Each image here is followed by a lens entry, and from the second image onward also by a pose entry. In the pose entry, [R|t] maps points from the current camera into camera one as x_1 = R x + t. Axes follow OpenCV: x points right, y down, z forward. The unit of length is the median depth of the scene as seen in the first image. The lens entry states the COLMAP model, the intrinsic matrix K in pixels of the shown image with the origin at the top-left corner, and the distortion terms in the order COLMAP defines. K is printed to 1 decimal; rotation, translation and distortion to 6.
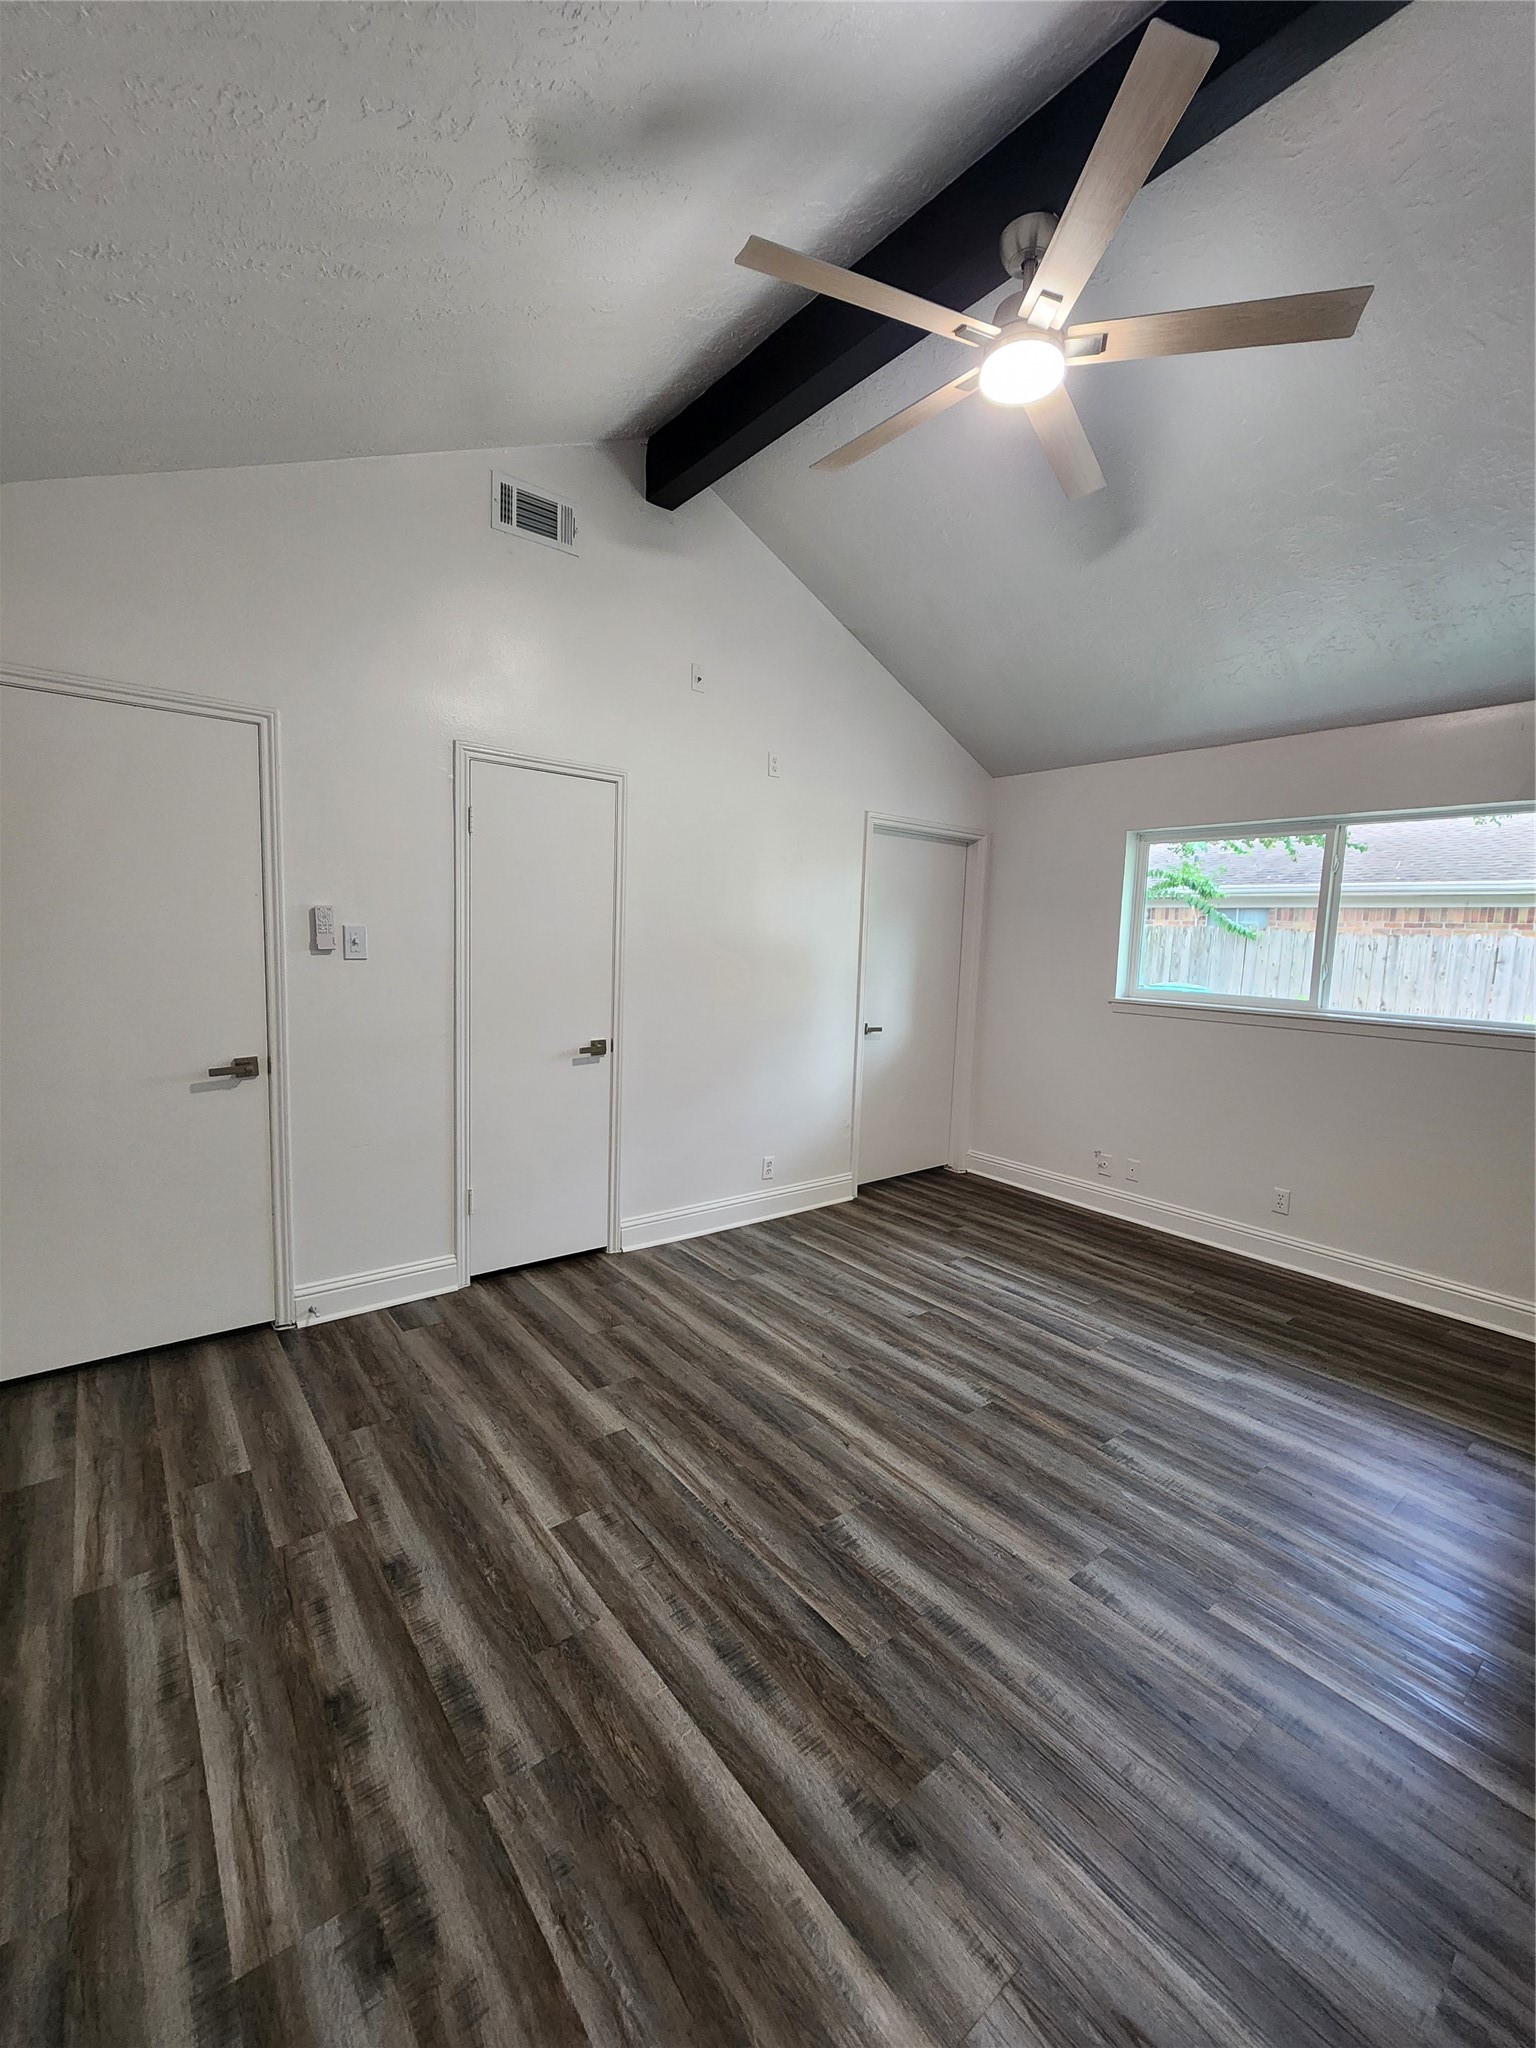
lens RADIAL K [[837.7, 0, 765.9], [0, 837.7, 1022.8], [0, 0, 1]] dist [0.000210, -0.000511]
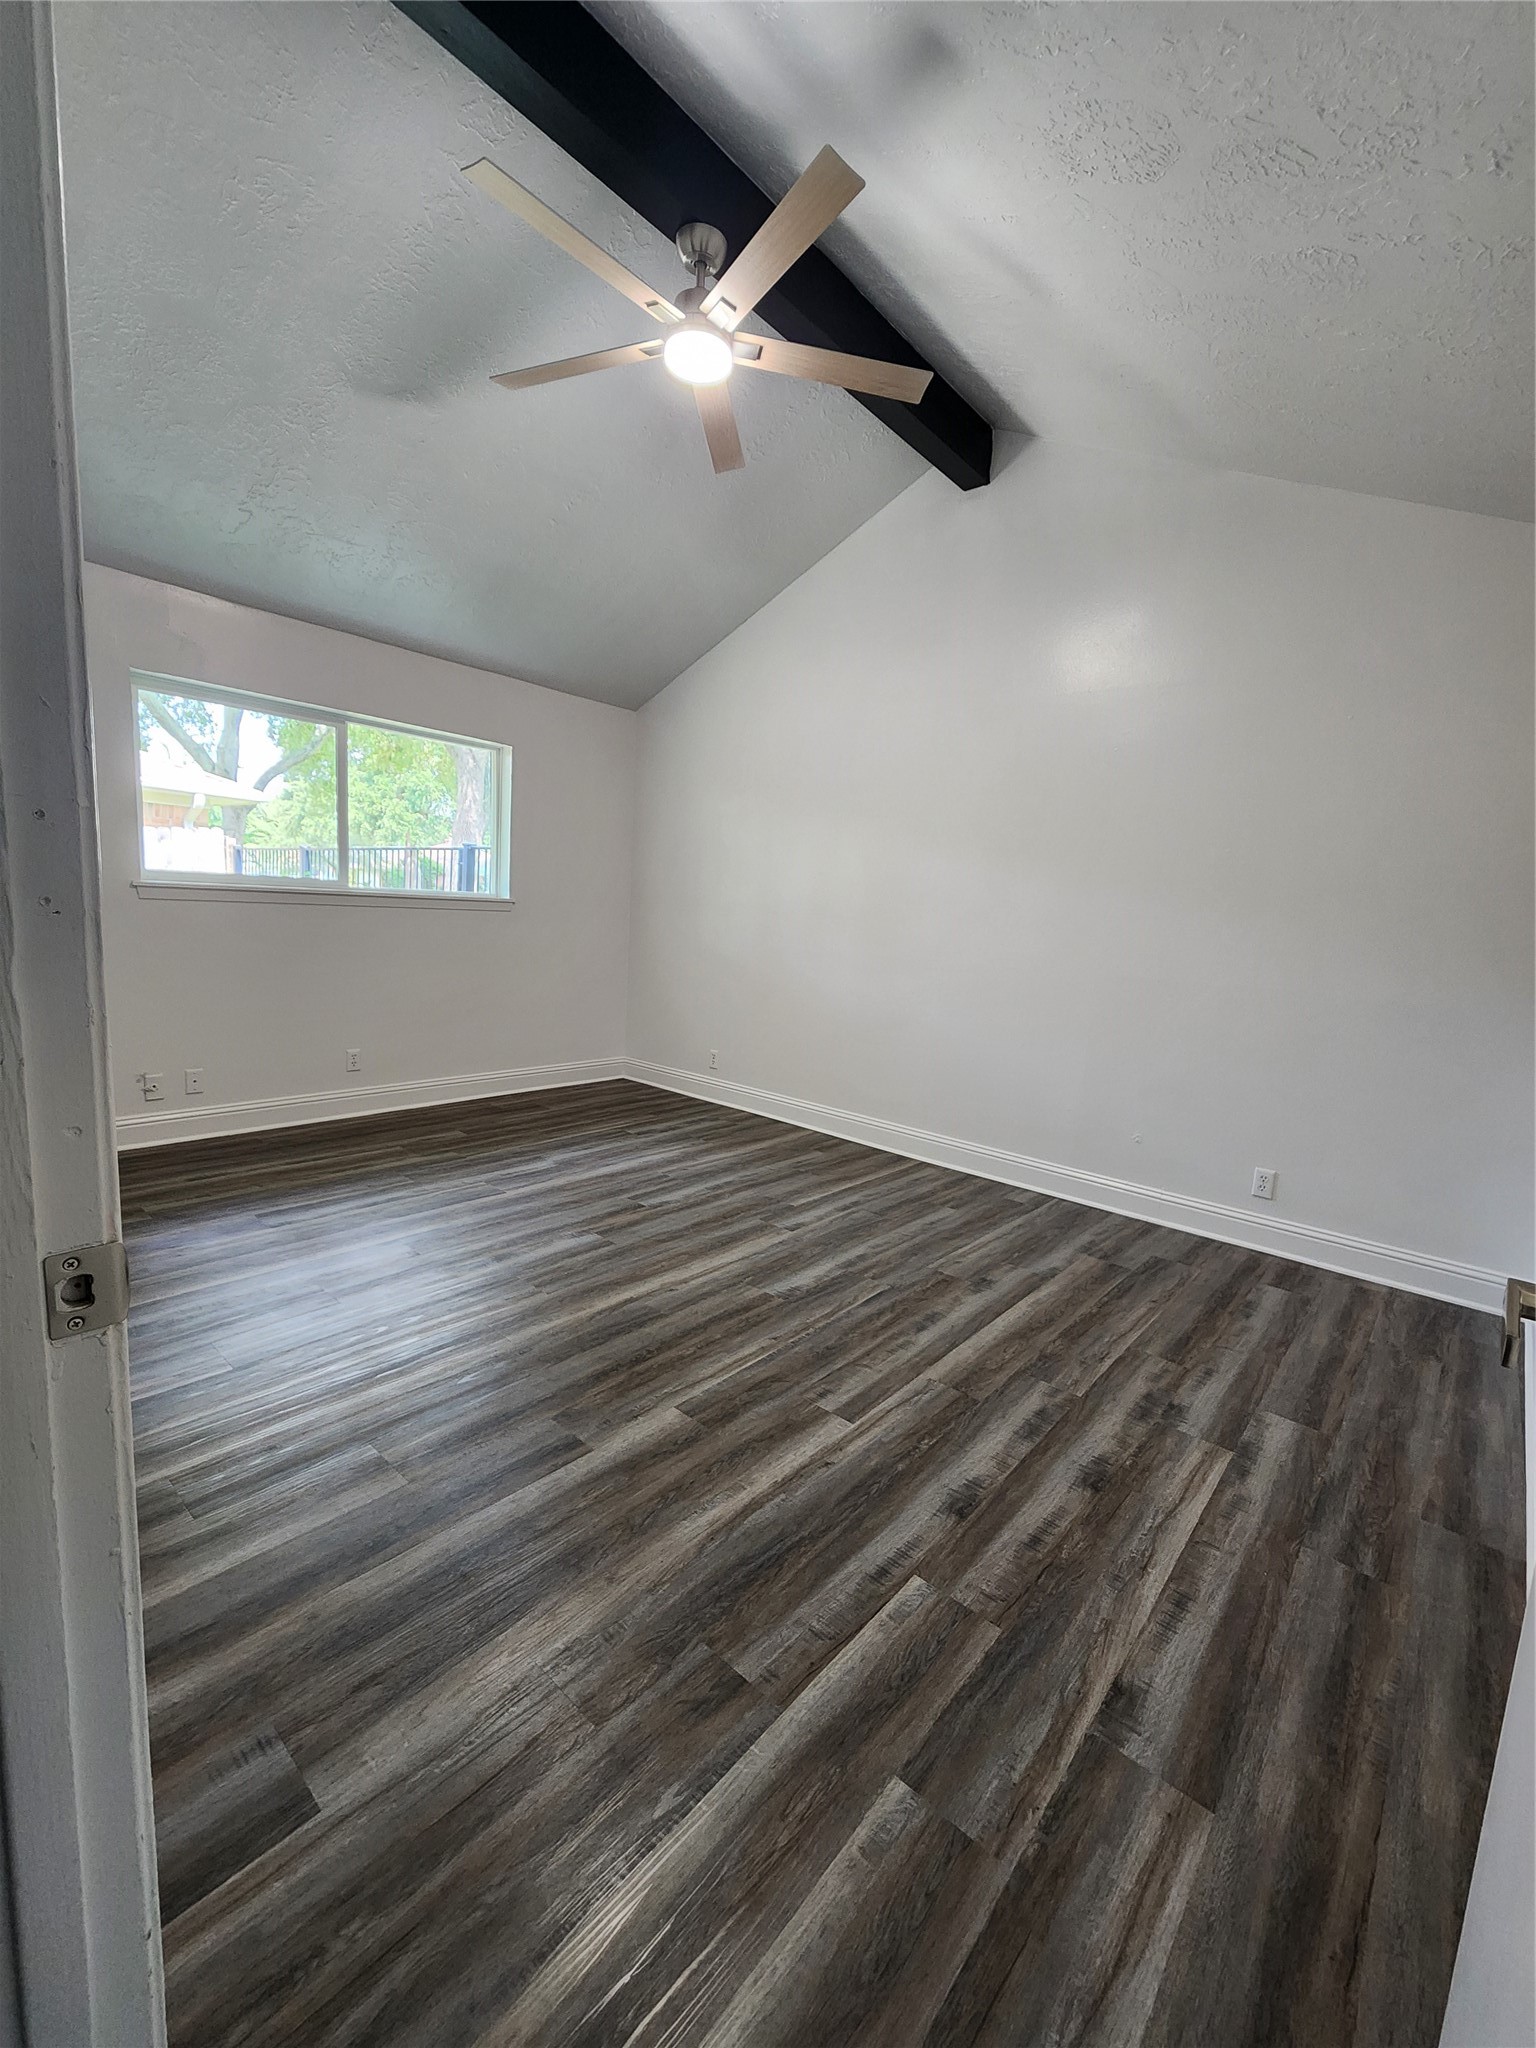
lens RADIAL K [[837.7, 0, 780.6], [0, 837.7, 1026.8], [0, 0, 1]] dist [0.000210, -0.000511]
pose [[-0.185071, -0.183567, 0.965428, -1.209448], [0.035426, 0.980514, 0.193227, -0.062995], [-0.982086, 0.069962, -0.174962, 1.321981]]
